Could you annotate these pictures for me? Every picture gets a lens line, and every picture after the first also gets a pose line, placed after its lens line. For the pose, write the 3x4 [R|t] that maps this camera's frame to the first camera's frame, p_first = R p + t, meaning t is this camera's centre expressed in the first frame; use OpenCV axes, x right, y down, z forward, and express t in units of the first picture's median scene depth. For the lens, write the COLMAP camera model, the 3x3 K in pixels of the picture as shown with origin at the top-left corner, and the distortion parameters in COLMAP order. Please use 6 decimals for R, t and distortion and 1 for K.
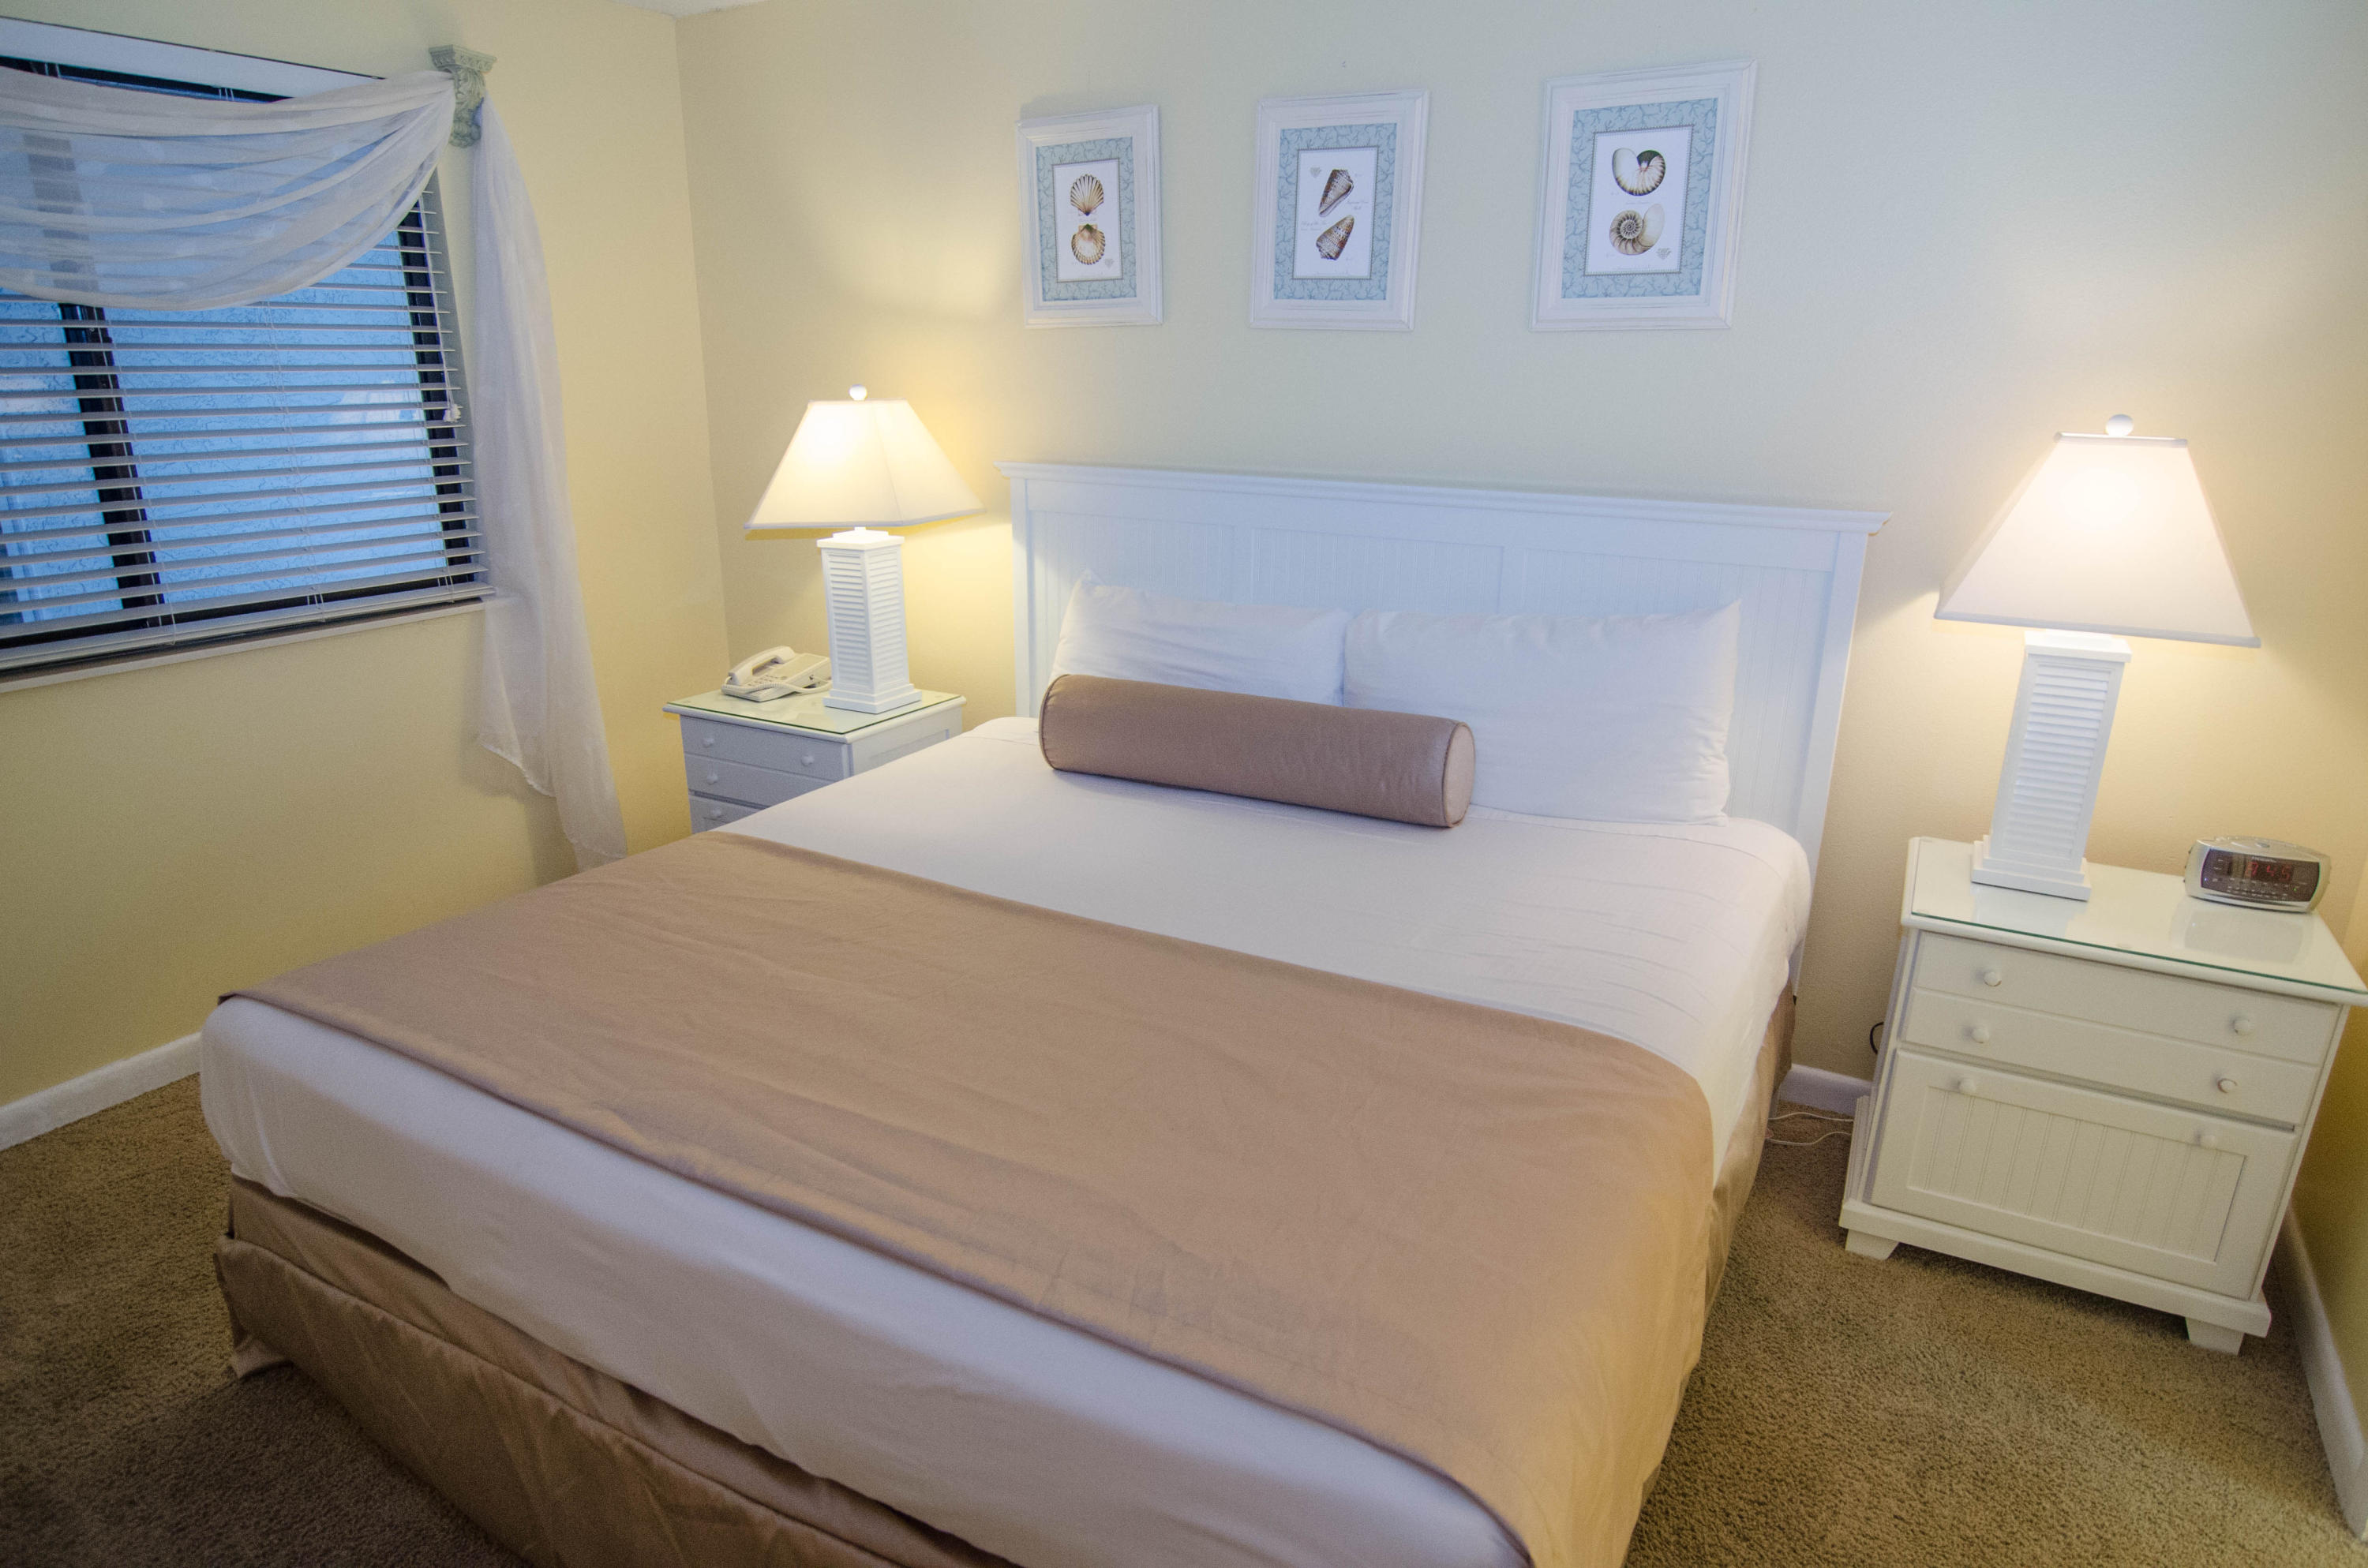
lens RADIAL K [[1393.2, 0, 1205.9], [0, 1393.2, 781.4], [0, 0, 1]] dist [-0.013067, -0.005256]
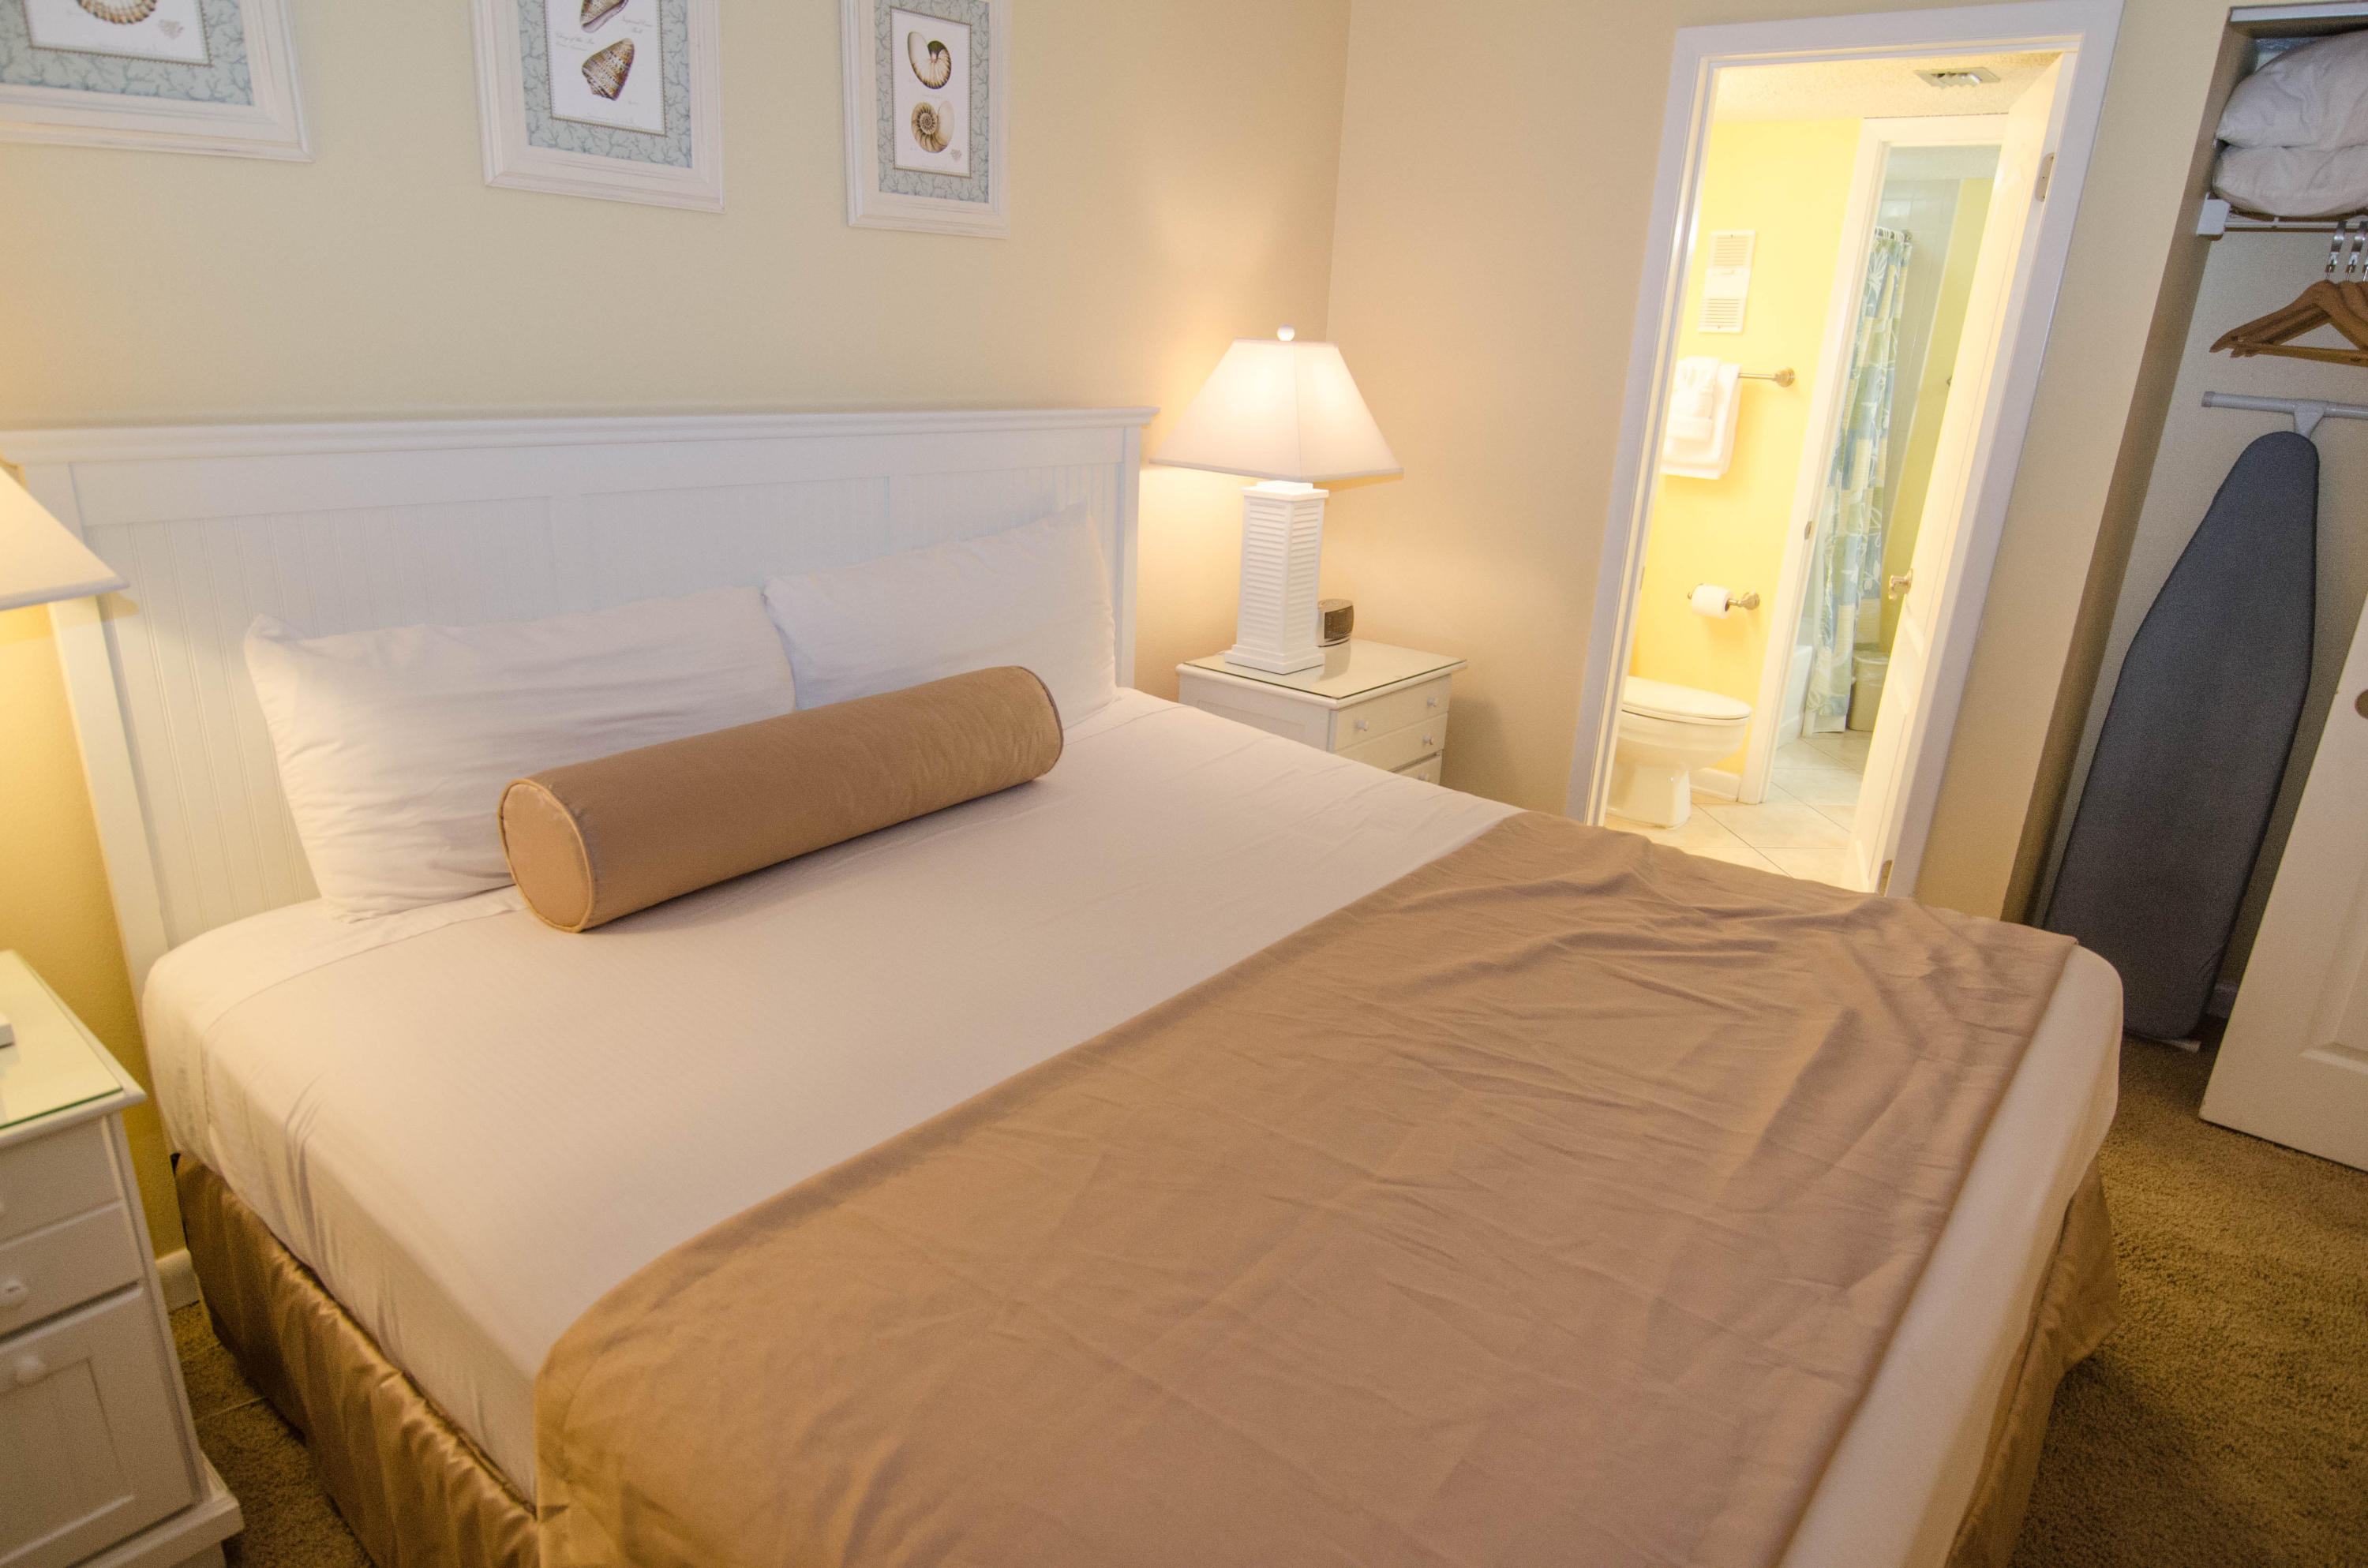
lens RADIAL K [[1393.2, 0, 1186.2], [0, 1393.2, 787.1], [0, 0, 1]] dist [-0.013067, -0.005256]
pose [[0.183285, -0.312332, 0.932124, -0.672371], [0.241041, 0.933520, 0.265403, -0.182661], [-0.953051, 0.176036, 0.246385, 0.670827]]
